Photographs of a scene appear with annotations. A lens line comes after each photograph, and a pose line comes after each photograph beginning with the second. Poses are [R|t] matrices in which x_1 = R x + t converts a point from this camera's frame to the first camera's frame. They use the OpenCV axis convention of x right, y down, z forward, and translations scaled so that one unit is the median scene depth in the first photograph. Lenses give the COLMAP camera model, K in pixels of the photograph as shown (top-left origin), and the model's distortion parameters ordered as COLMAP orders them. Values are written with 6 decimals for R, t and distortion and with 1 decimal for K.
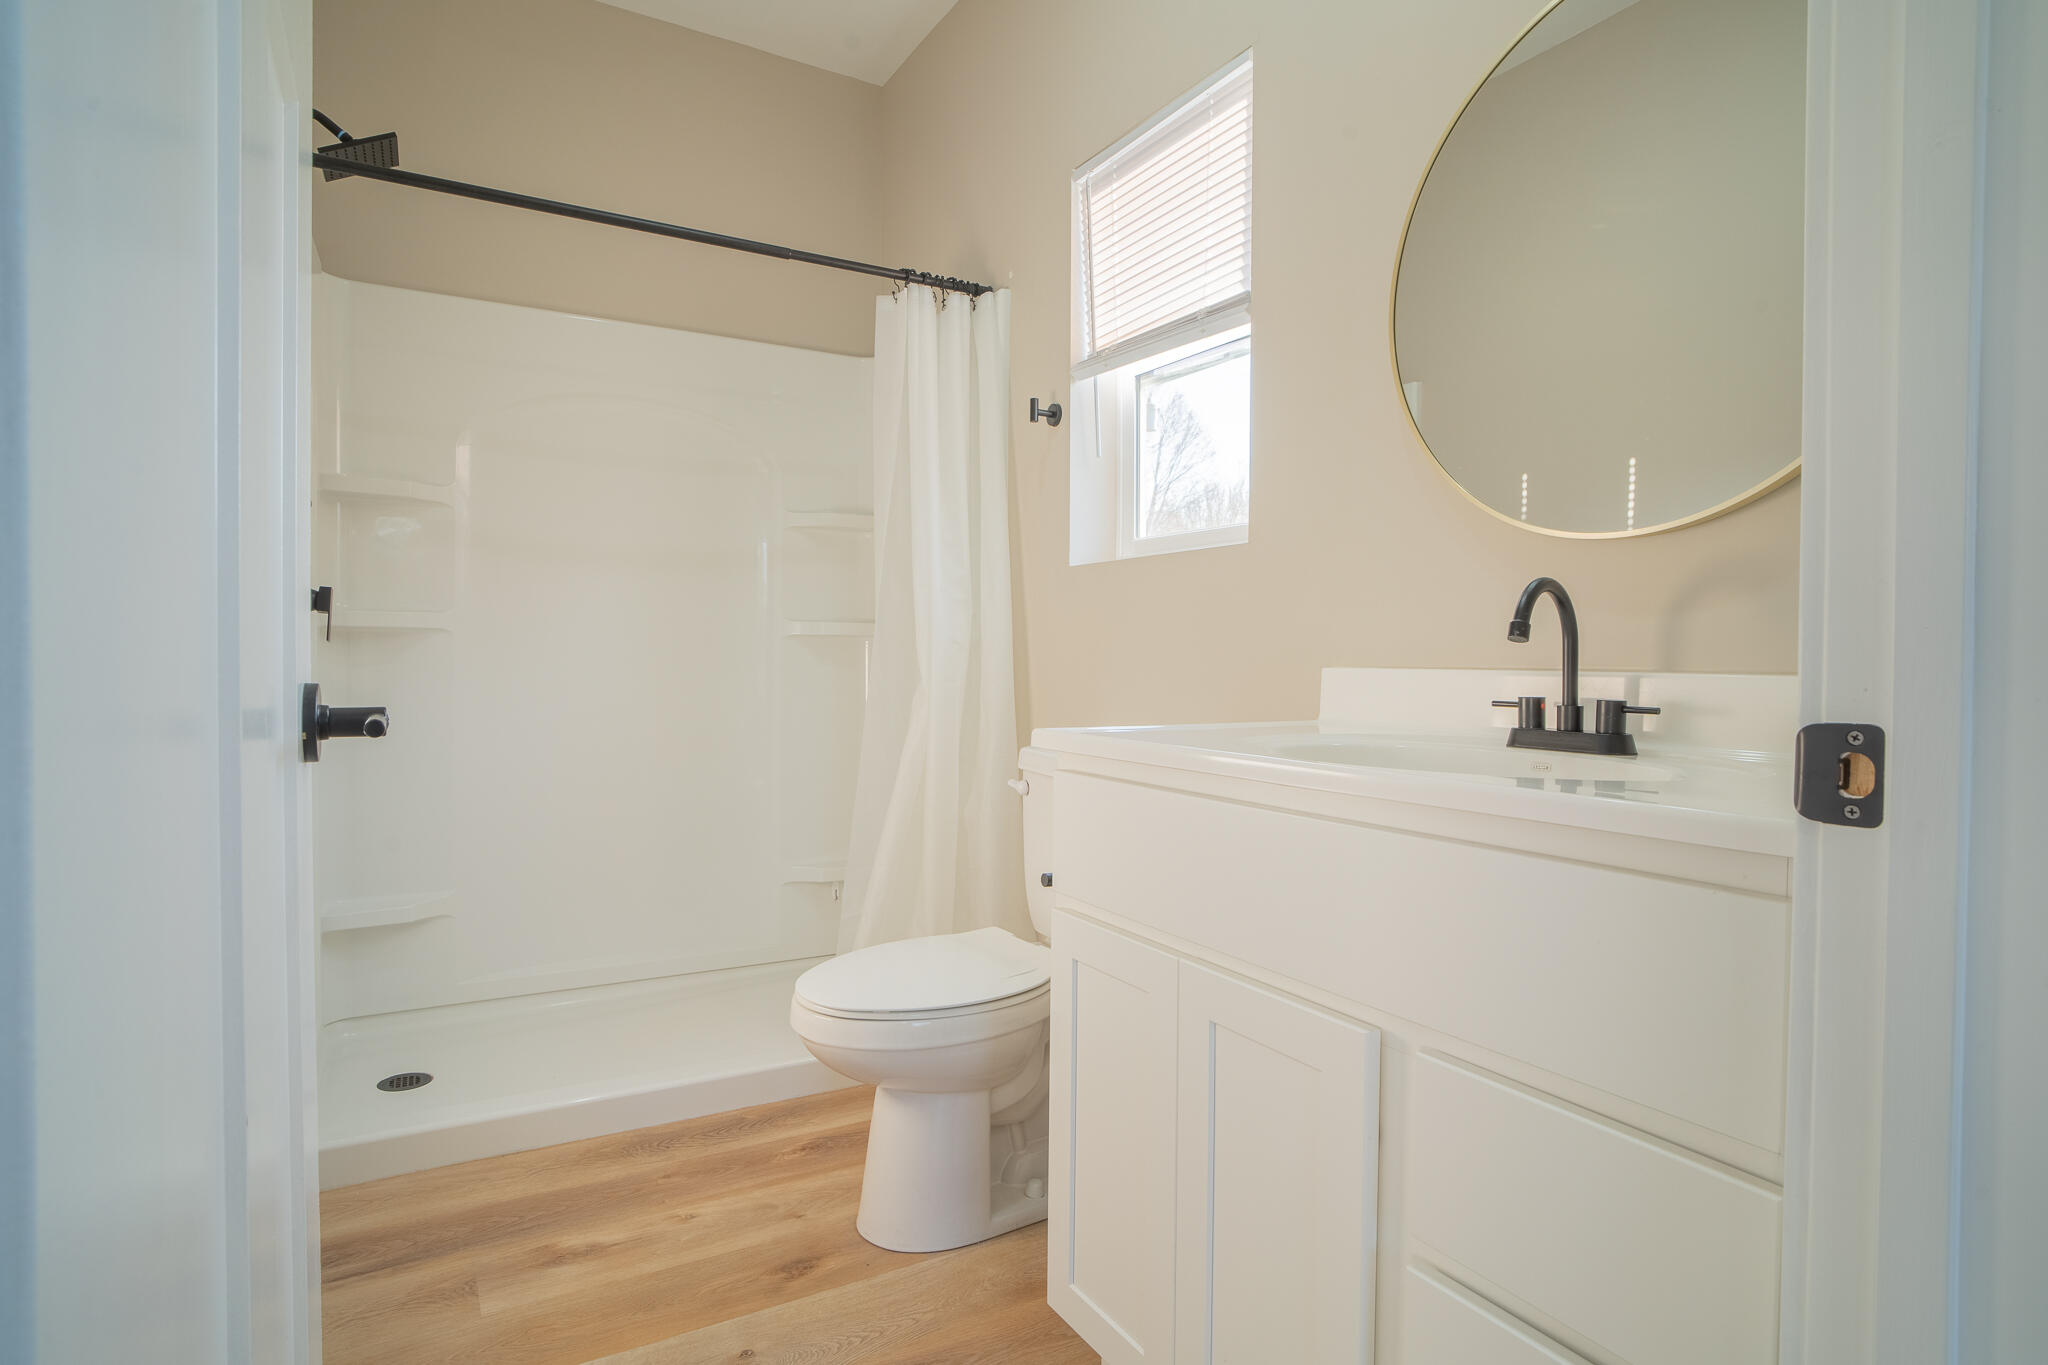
lens RADIAL K [[1084.9, 0, 1024.0], [0, 1084.9, 682.5], [0, 0, 1]] dist [-0.026442, 0.001257]
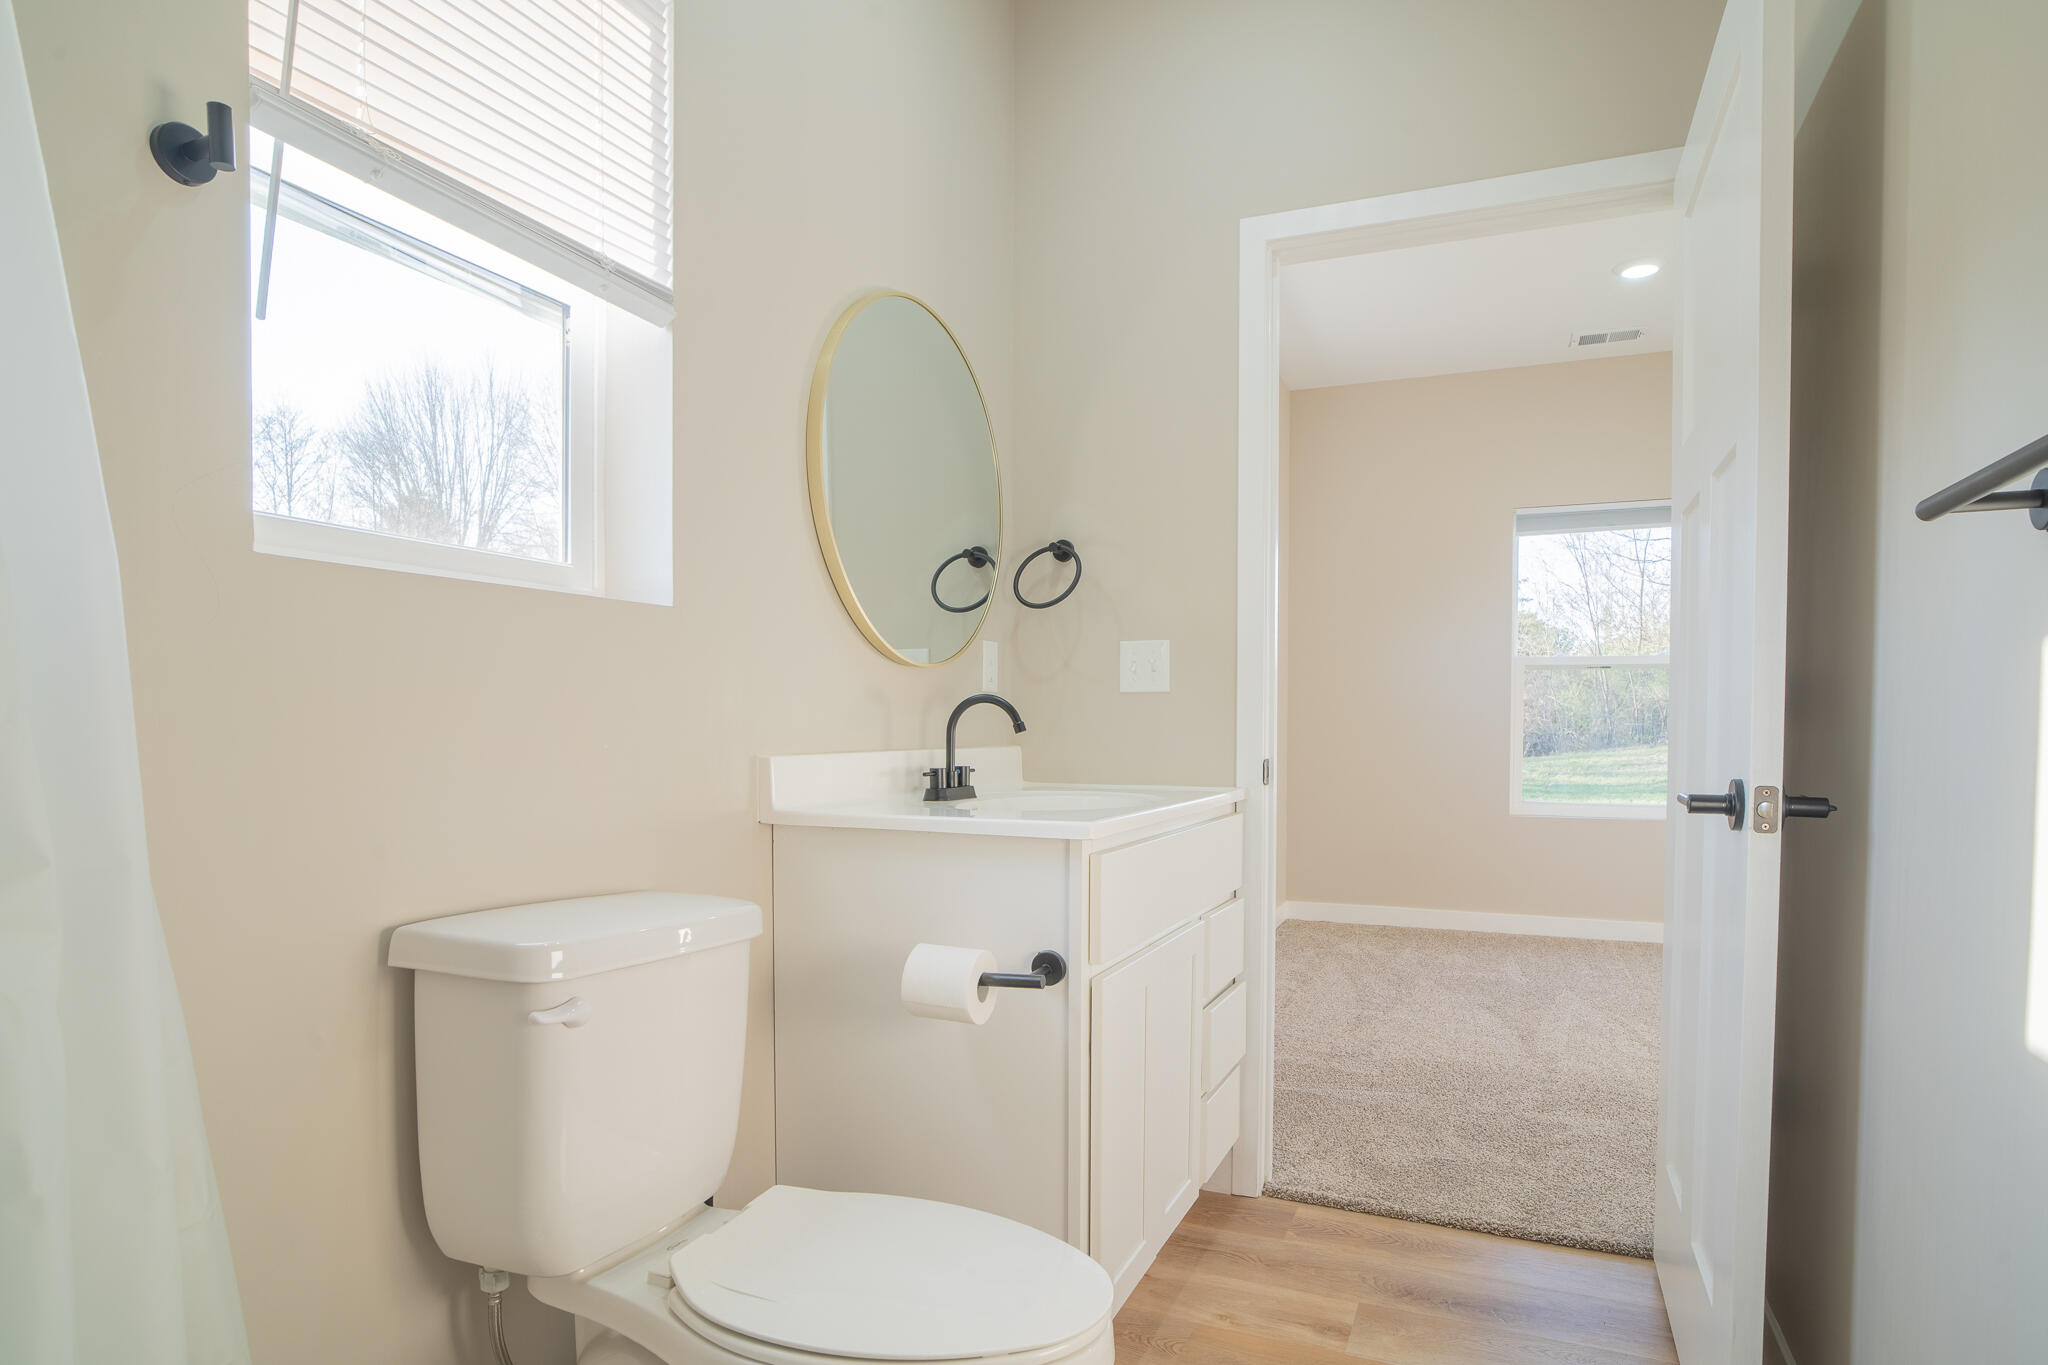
lens RADIAL K [[1084.9, 0, 1024.0], [0, 1084.9, 682.5], [0, 0, 1]] dist [-0.026442, 0.001257]
pose [[-0.574589, 0.011517, 0.818361, -0.582779], [0.009636, 0.999927, -0.007307, -0.062474], [-0.818386, 0.003688, -0.574658, 1.230362]]
